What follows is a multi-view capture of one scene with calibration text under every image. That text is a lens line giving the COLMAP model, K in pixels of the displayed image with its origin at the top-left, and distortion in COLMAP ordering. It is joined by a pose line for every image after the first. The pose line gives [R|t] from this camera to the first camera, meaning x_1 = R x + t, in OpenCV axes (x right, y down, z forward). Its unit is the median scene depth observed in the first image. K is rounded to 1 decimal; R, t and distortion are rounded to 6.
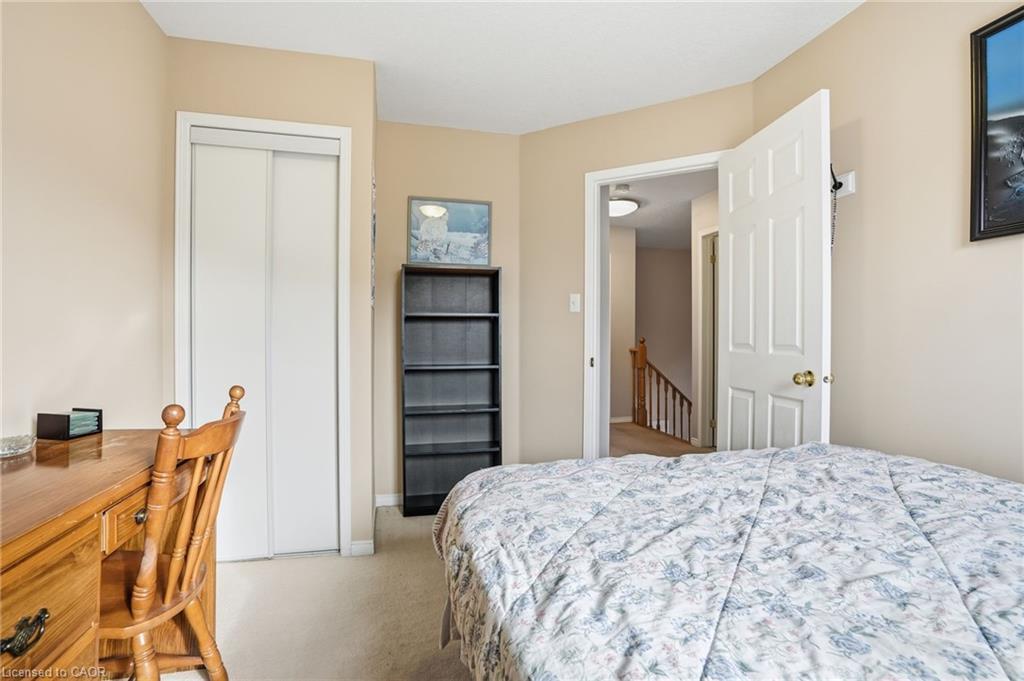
lens RADIAL K [[477.4, 0, 514.3], [0, 477.4, 340.2], [0, 0, 1]] dist [-0.050768, 0.014417]
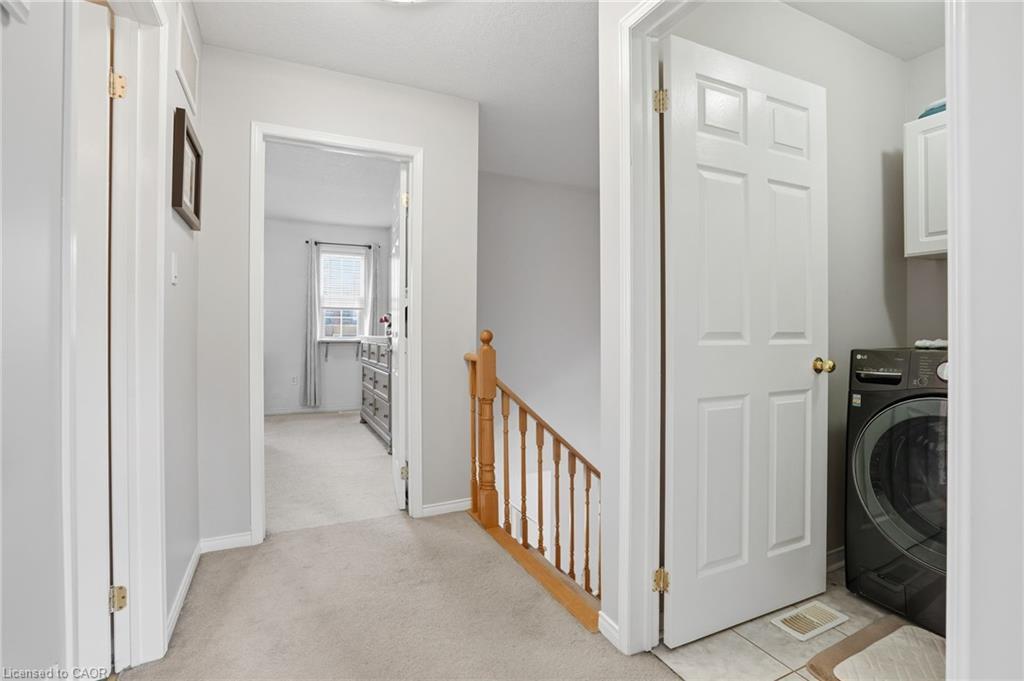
lens RADIAL K [[477.4, 0, 514.4], [0, 477.4, 337.1], [0, 0, 1]] dist [-0.050768, 0.014417]
pose [[0.975741, -0.004374, 0.218884, 0.194164], [0.005038, 0.999984, -0.002476, 0.001961], [-0.218870, 0.003519, 0.975748, 0.550929]]
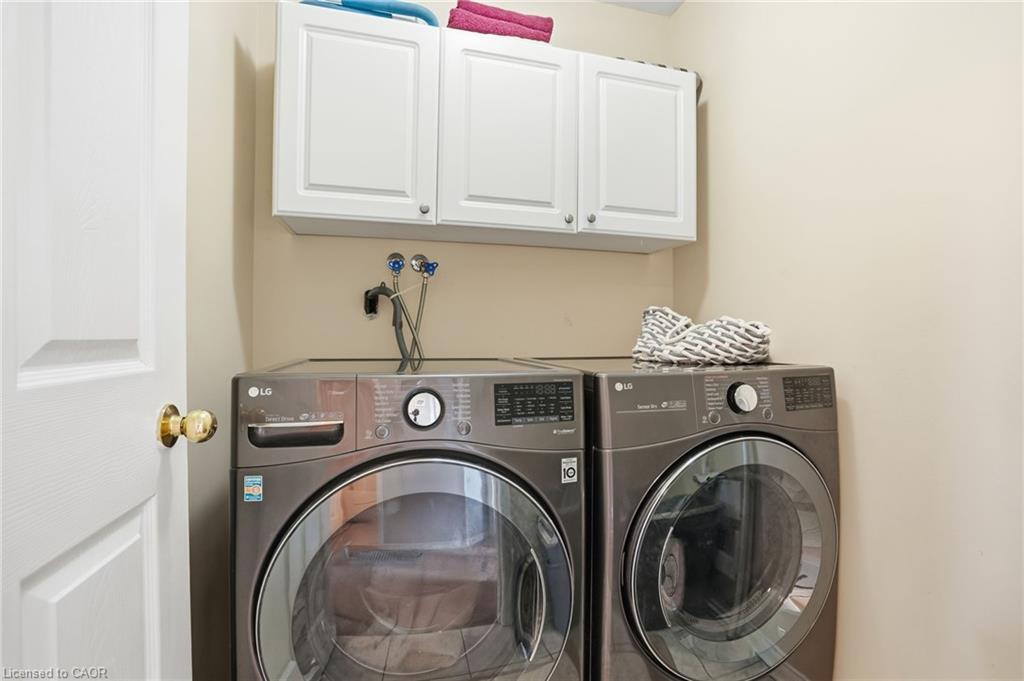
lens RADIAL K [[477.4, 0, 514.2], [0, 477.4, 339.7], [0, 0, 1]] dist [-0.050768, 0.014417]
pose [[-0.038885, -0.011542, 0.999177, 0.522106], [0.006092, 0.999912, 0.011787, -0.006492], [-0.999225, 0.006545, -0.038812, 0.953582]]
